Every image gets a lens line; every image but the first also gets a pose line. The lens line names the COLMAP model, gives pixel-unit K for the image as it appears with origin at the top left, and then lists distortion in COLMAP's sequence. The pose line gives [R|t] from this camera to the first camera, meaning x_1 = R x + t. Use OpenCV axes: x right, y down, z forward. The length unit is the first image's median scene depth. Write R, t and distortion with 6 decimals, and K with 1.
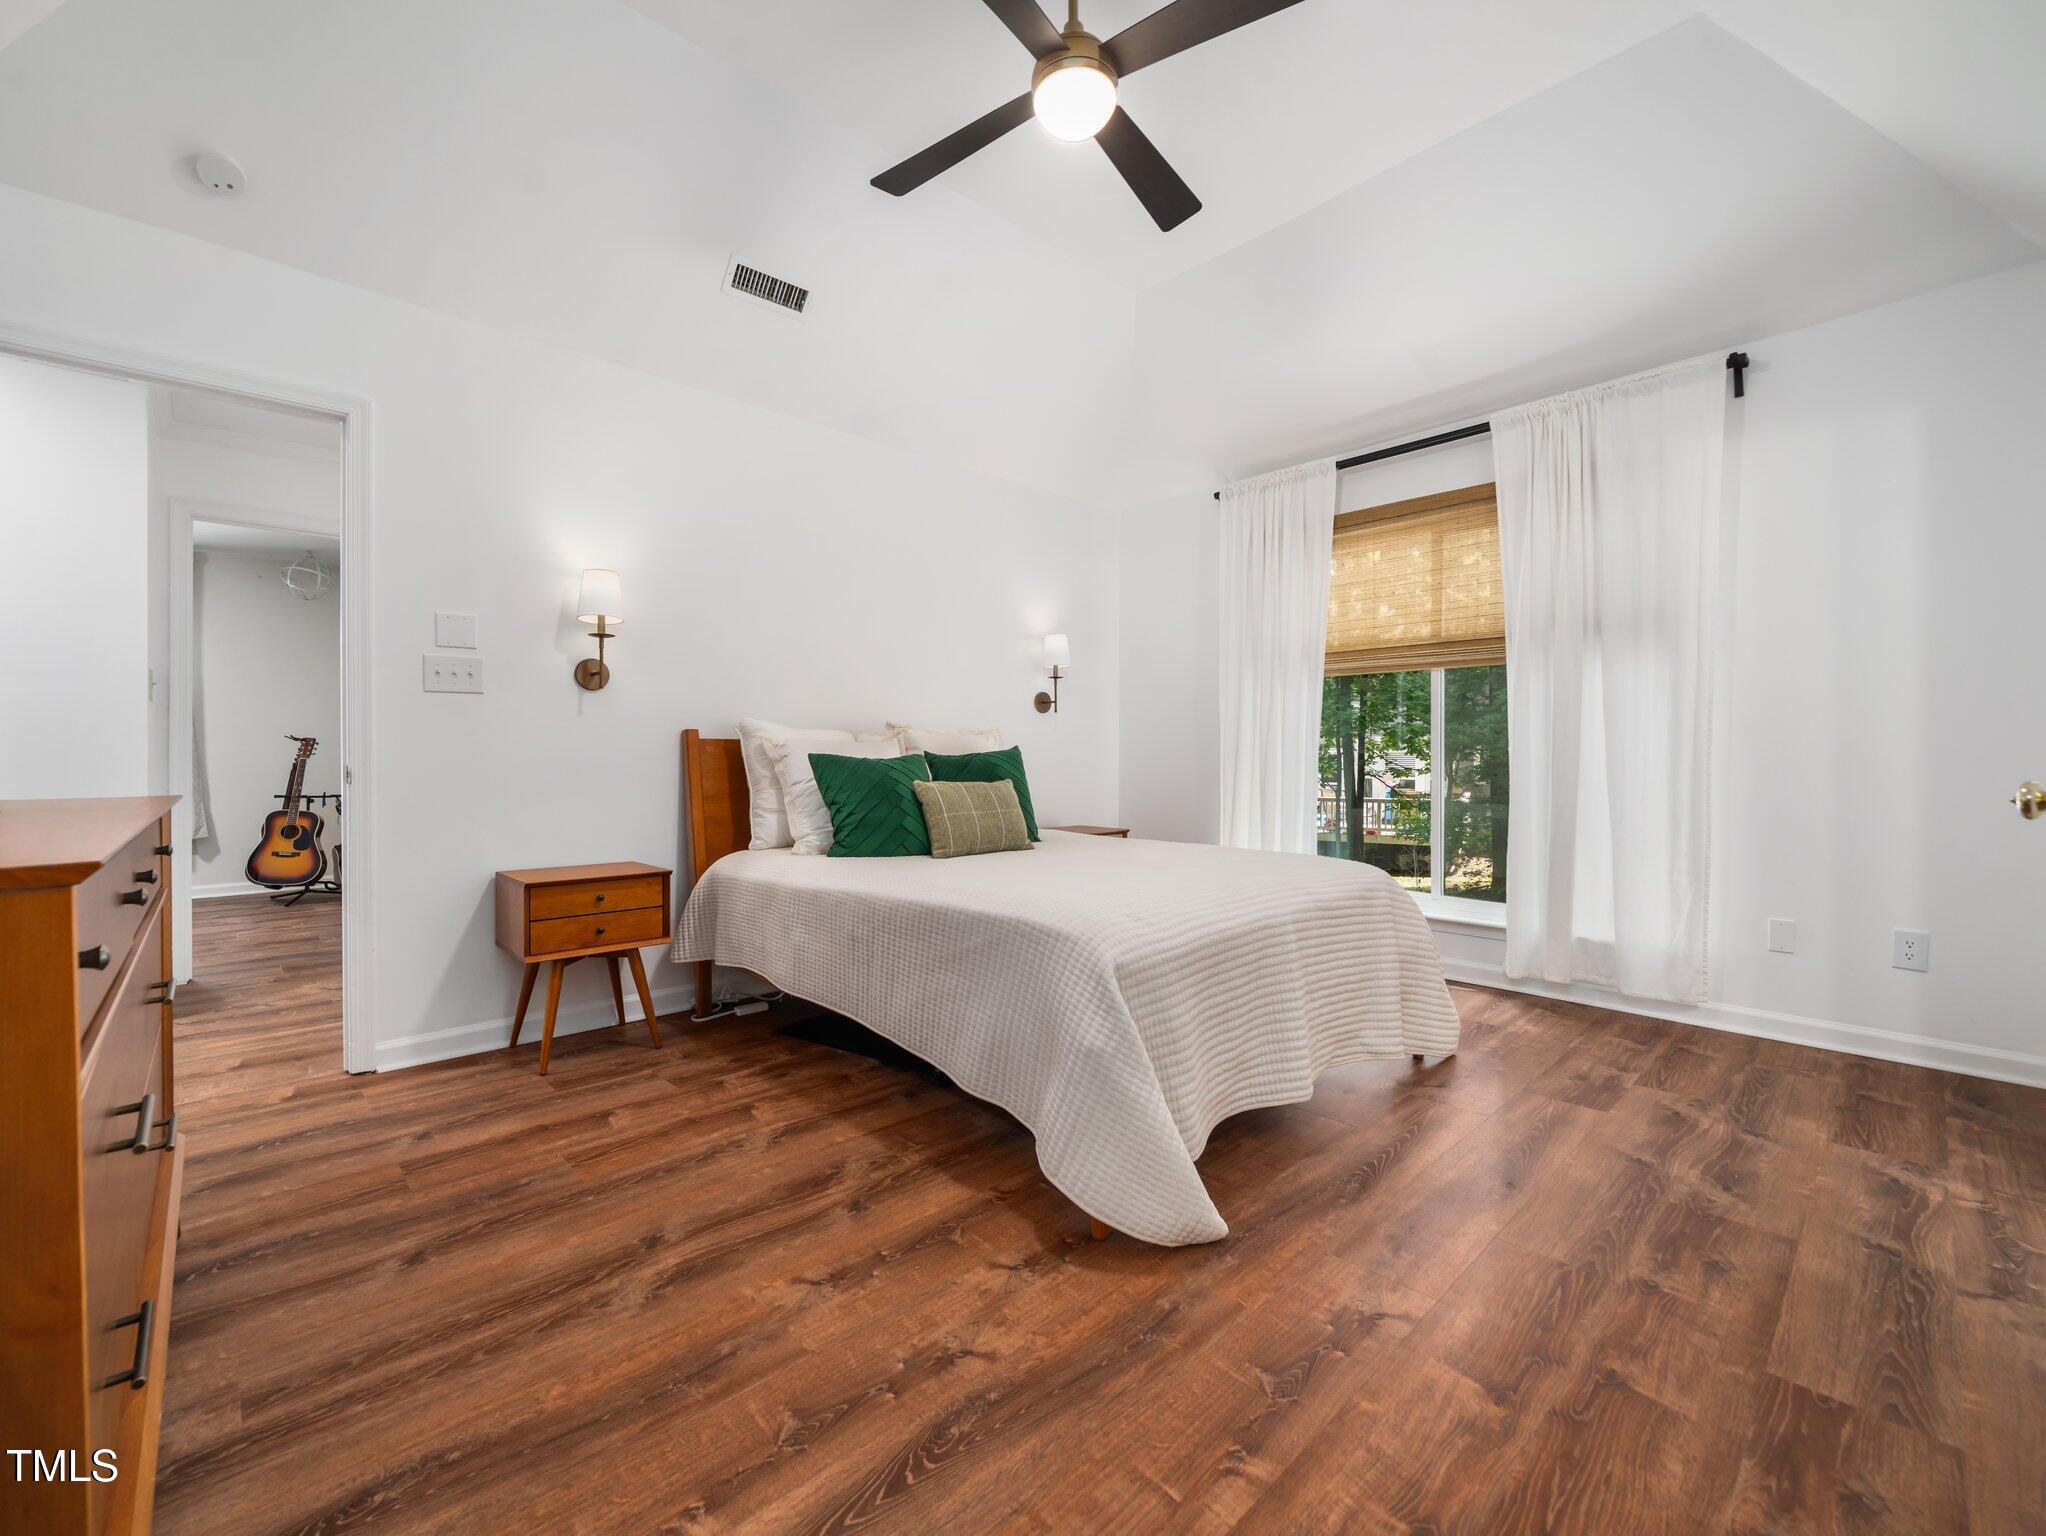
lens RADIAL K [[827.8, 0, 1014.6], [0, 827.8, 763.9], [0, 0, 1]] dist [-0.003750, 0.000341]
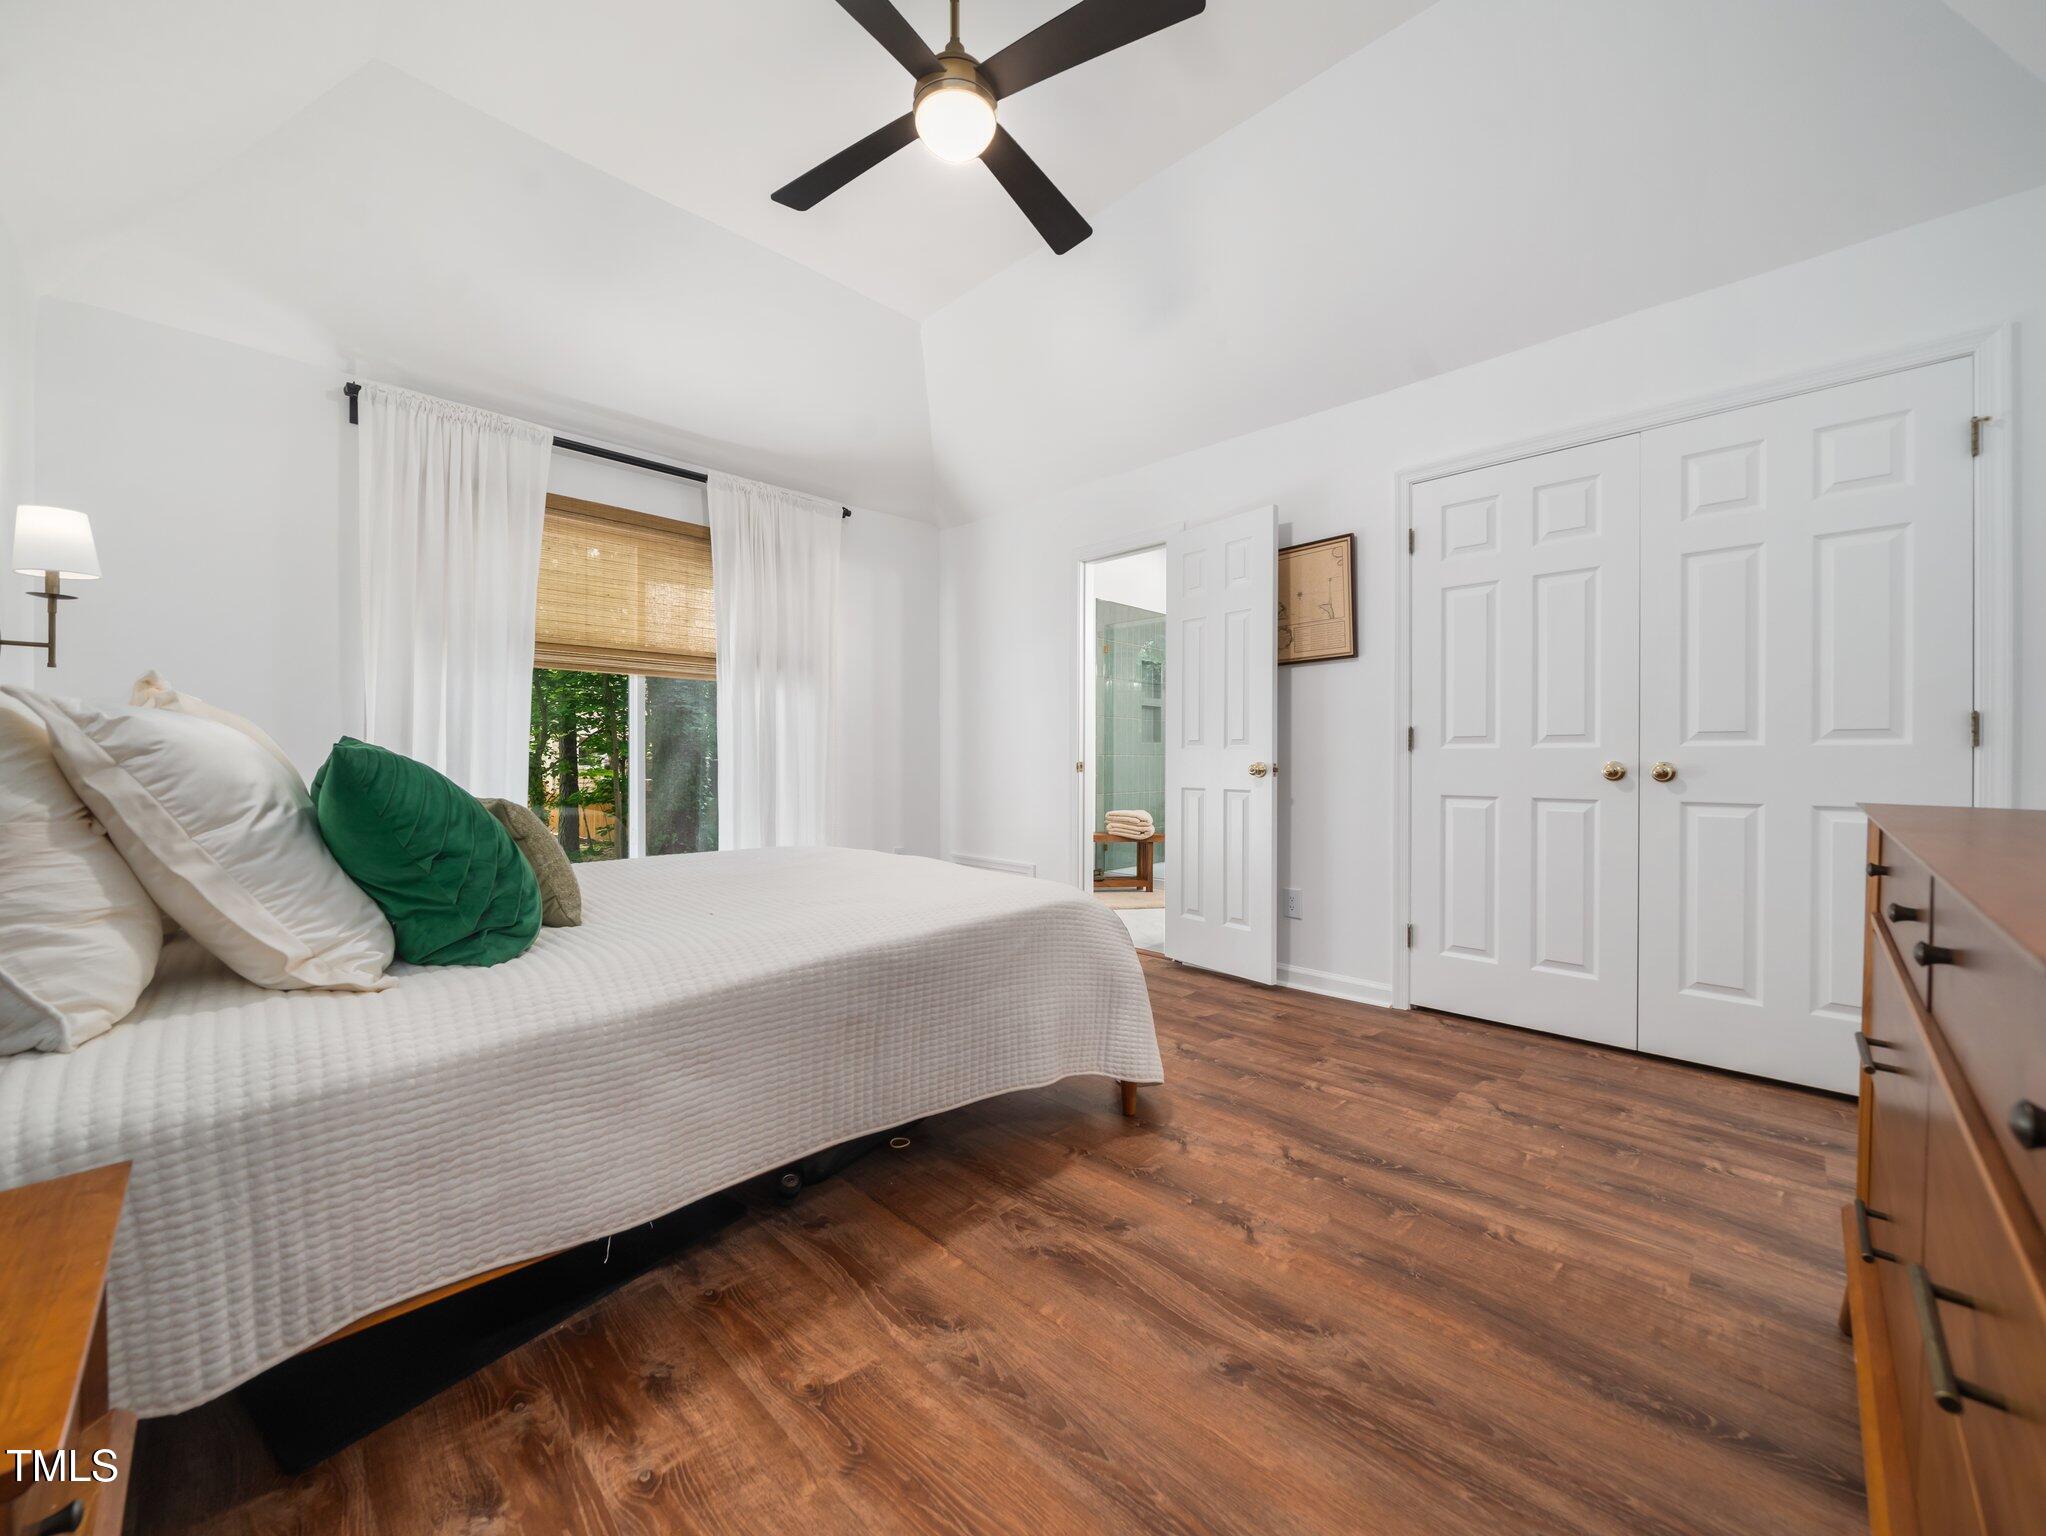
lens RADIAL K [[771.6, 0, 1020.2], [0, 771.6, 761.5], [0, 0, 1]] dist [-0.009081, -0.000094]
pose [[-0.011292, -0.005606, 0.999921, -1.087084], [0.009653, 0.999937, 0.005715, -0.006668], [-0.999890, 0.009717, -0.011237, 1.131181]]
